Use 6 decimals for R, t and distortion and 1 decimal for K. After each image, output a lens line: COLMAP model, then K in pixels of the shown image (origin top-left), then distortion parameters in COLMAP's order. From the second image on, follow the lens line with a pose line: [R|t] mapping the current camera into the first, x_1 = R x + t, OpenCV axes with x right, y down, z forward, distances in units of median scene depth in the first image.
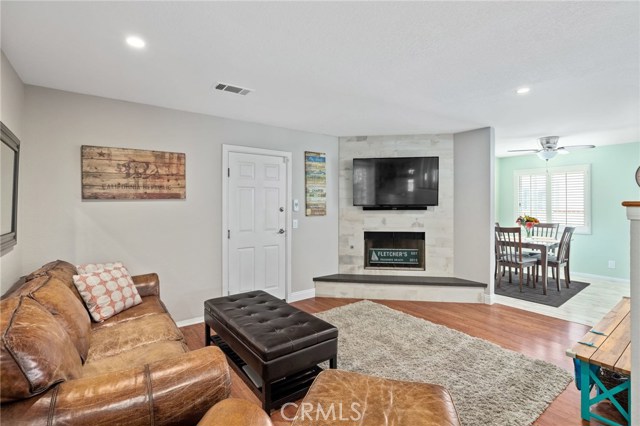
lens RADIAL K [[309.4, 0, 321.4], [0, 309.4, 207.8], [0, 0, 1]] dist [0.015436, 0.000470]
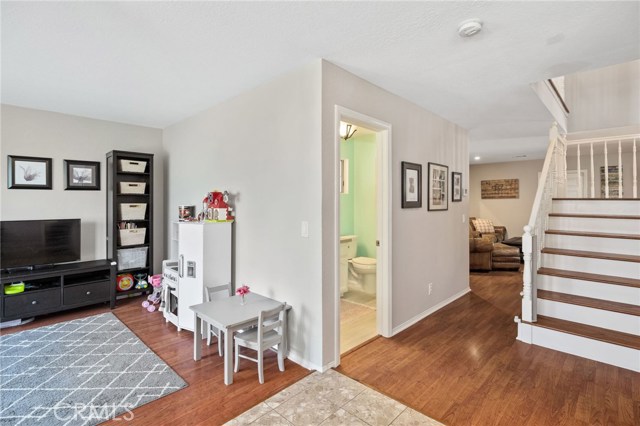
lens RADIAL K [[309.4, 0, 325.4], [0, 309.4, 199.4], [0, 0, 1]] dist [0.015436, 0.000470]
pose [[0.167268, -0.006894, -0.985887, 1.350411], [-0.015665, 0.999831, -0.009649, 0.023387], [0.985787, 0.017058, 0.167132, -0.695422]]
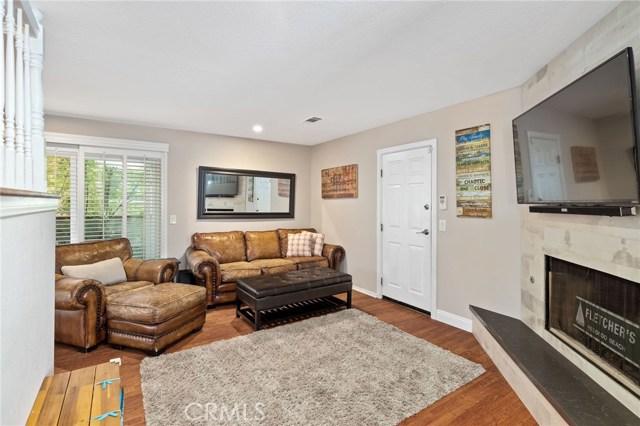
lens RADIAL K [[309.4, 0, 319.8], [0, 309.4, 207.1], [0, 0, 1]] dist [0.015436, 0.000470]
pose [[-0.055019, 0.013736, -0.998391, 0.751930], [-0.018466, 0.999720, 0.014772, -0.001840], [0.998315, 0.019249, -0.054750, 0.739906]]
